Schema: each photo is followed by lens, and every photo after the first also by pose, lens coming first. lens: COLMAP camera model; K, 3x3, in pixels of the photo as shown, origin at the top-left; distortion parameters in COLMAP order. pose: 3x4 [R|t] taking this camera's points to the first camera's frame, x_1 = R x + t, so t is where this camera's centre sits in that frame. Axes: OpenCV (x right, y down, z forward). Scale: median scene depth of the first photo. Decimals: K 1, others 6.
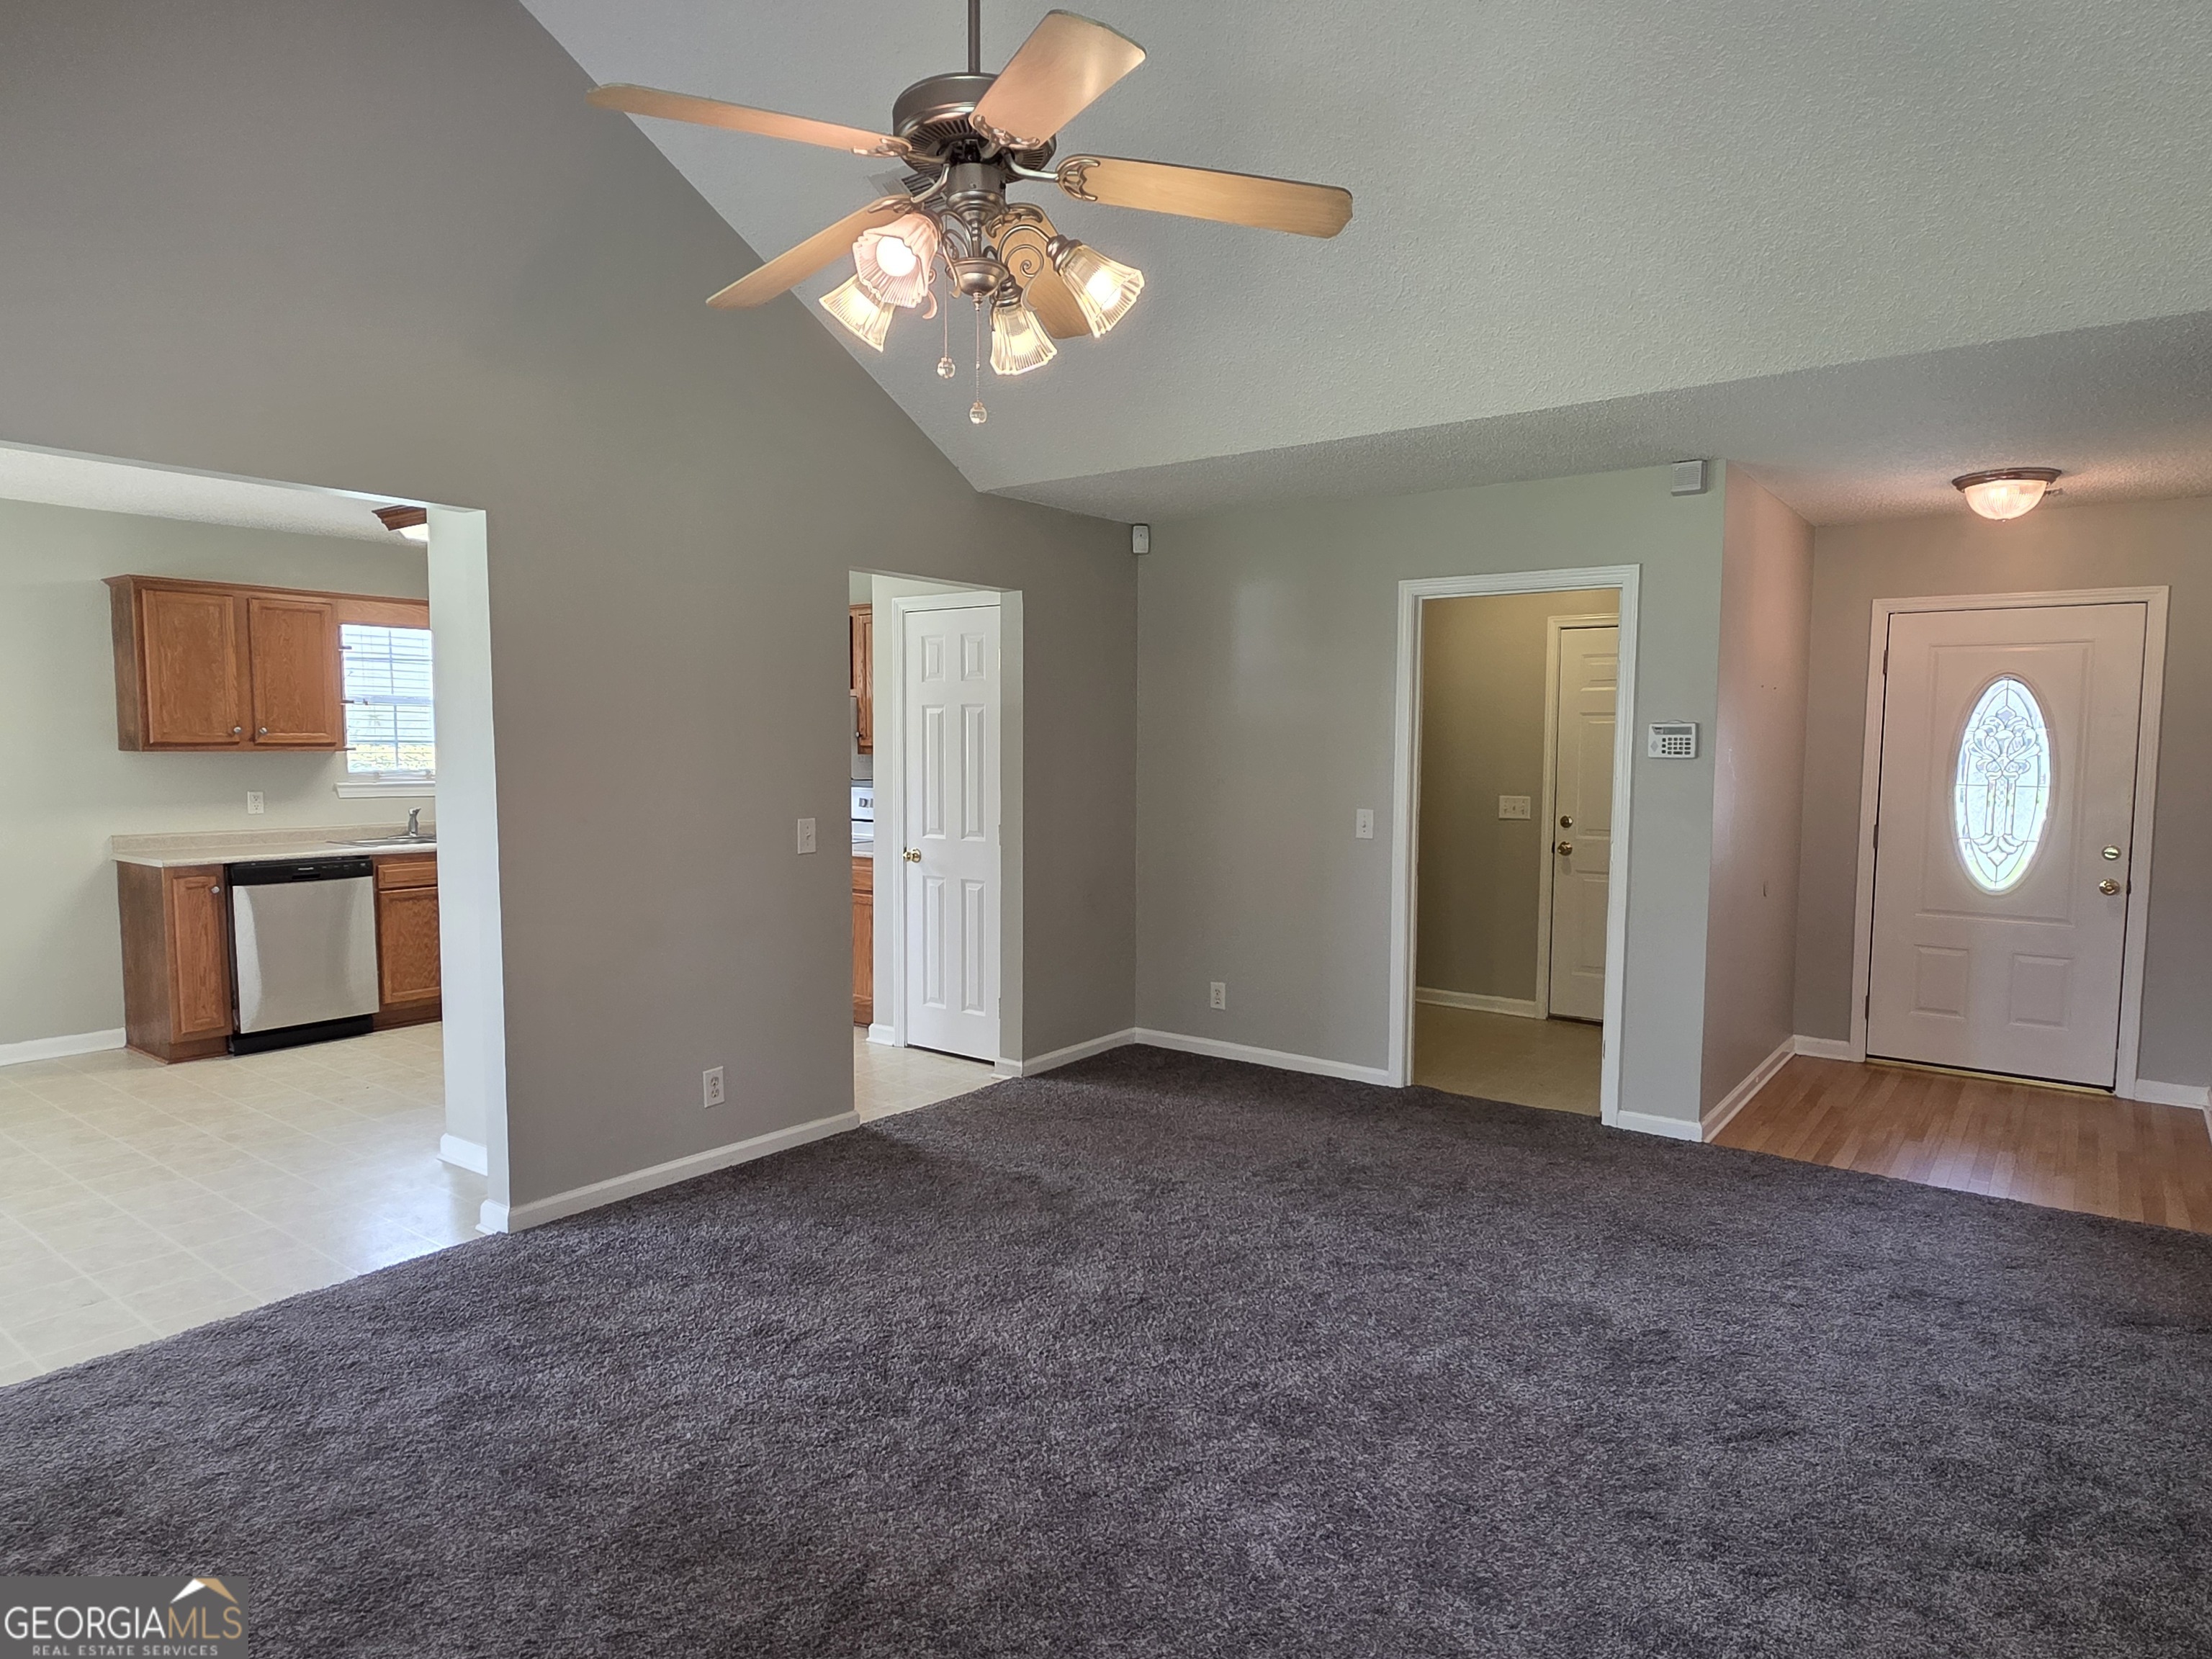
lens RADIAL K [[1300.6, 0, 1110.7], [0, 1300.6, 840.9], [0, 0, 1]] dist [-0.005832, -0.001735]
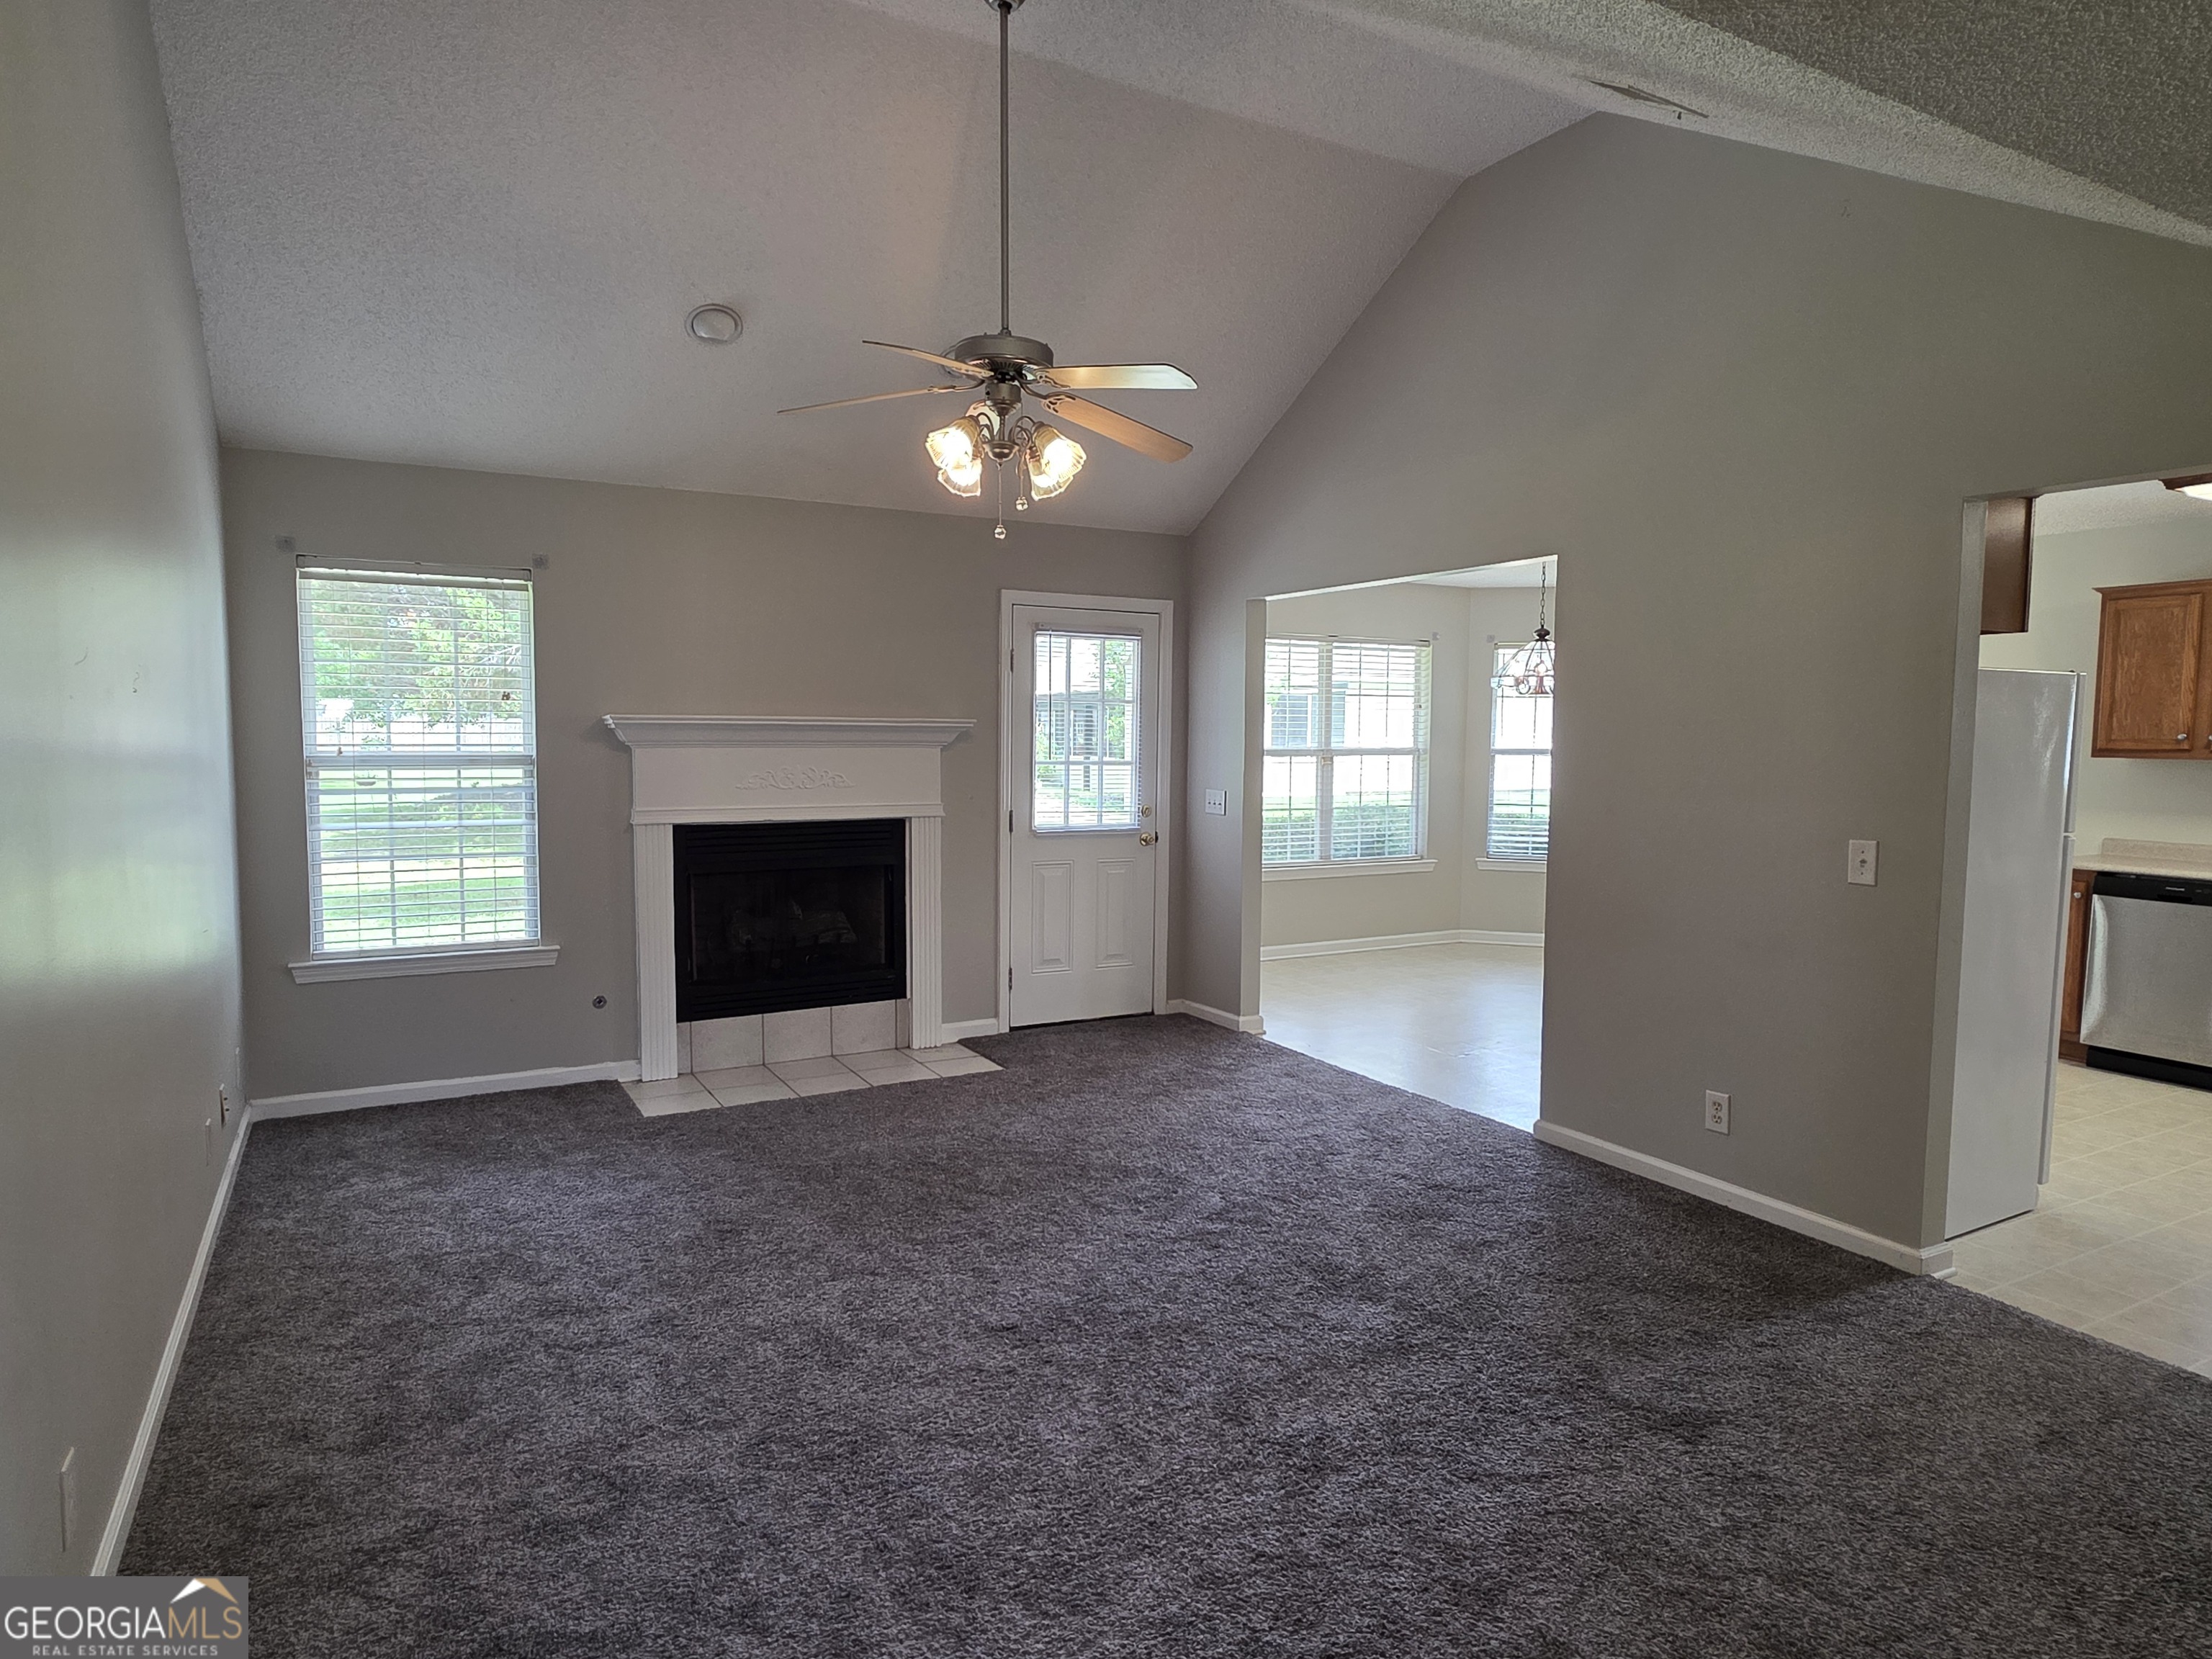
lens RADIAL K [[1300.6, 0, 1110.7], [0, 1300.6, 840.9], [0, 0, 1]] dist [-0.005832, -0.001735]
pose [[-0.395397, 0.068558, -0.915948, 0.819797], [-0.085370, 0.990151, 0.110965, -0.080069], [0.914534, 0.122070, -0.385650, 1.087639]]
